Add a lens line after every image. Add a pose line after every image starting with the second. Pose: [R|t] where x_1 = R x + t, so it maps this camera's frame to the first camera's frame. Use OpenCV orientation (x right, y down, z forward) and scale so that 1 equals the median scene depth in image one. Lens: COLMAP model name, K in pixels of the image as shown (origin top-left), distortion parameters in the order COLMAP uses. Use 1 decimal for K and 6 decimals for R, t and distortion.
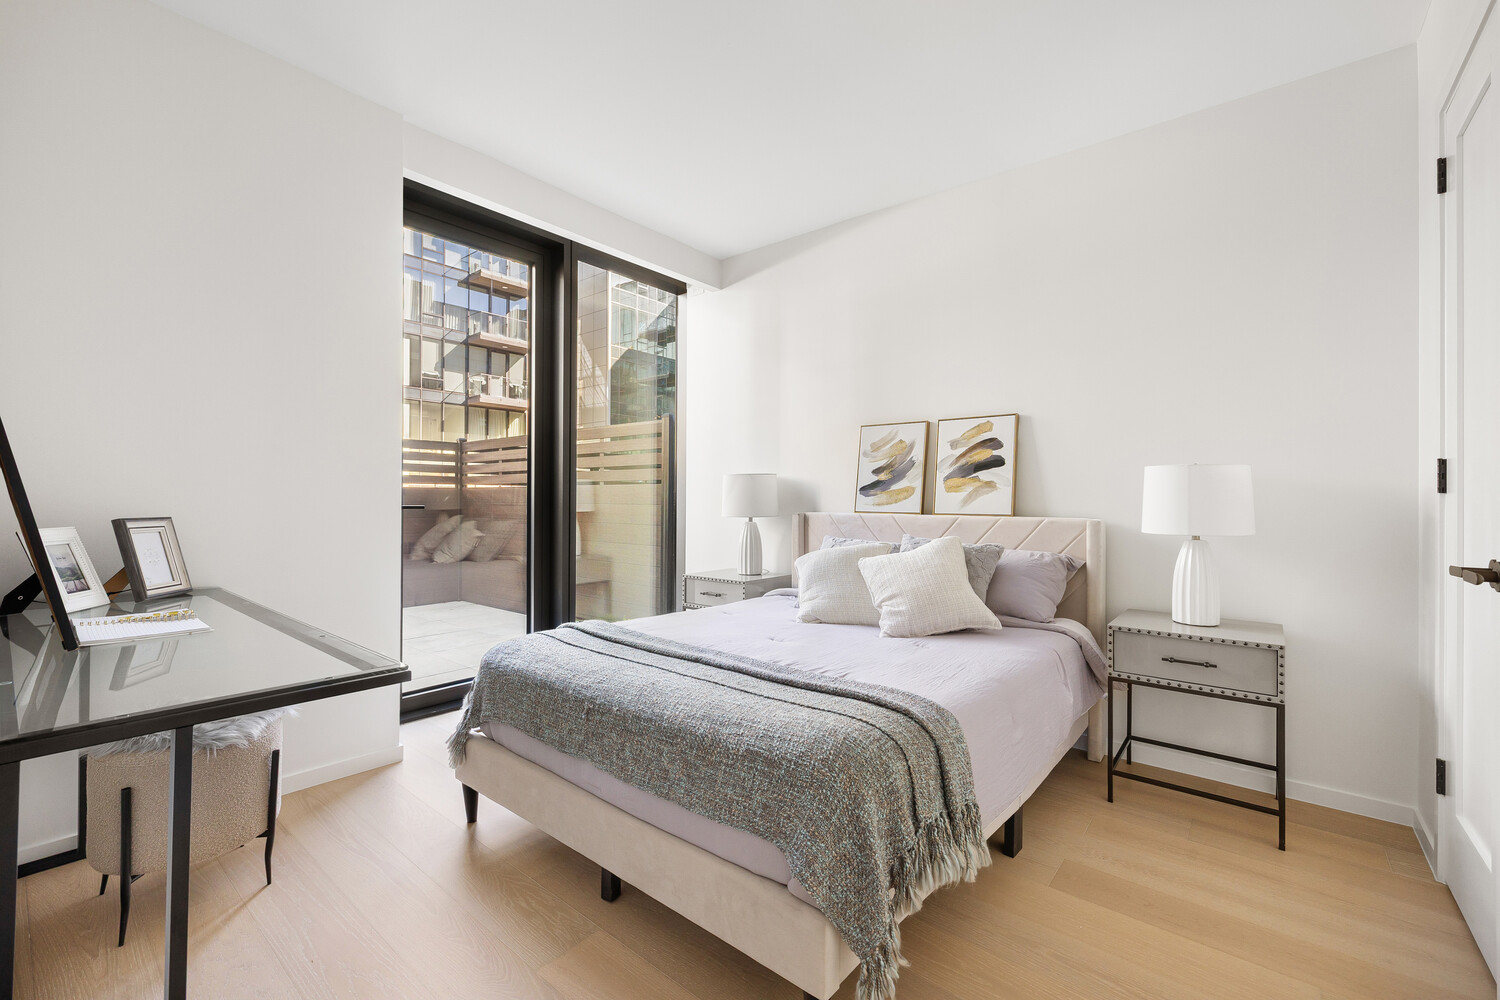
lens RADIAL K [[630.3, 0, 750.0], [0, 630.3, 500.0], [0, 0, 1]] dist [-0.000334, -0.000065]
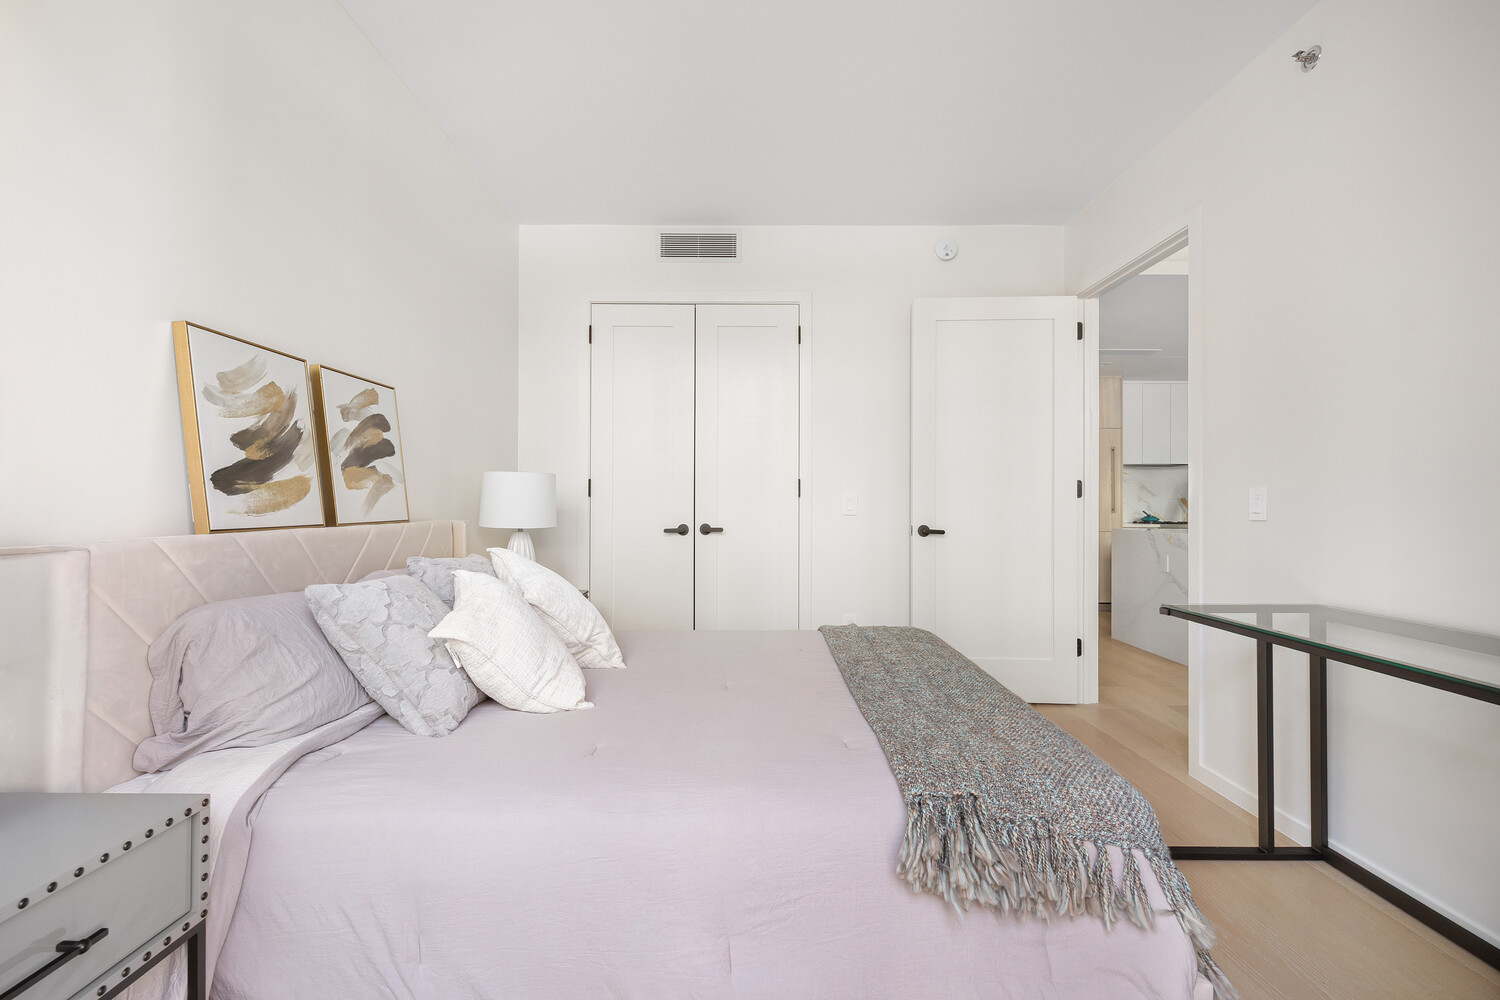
lens RADIAL K [[630.3, 0, 750.0], [0, 630.3, 500.0], [0, 0, 1]] dist [-0.000334, -0.000065]
pose [[-0.633129, -0.005080, 0.774030, -0.410434], [-0.003101, 0.999987, 0.004026, -0.004812], [-0.774040, 0.000149, -0.633136, 1.060252]]
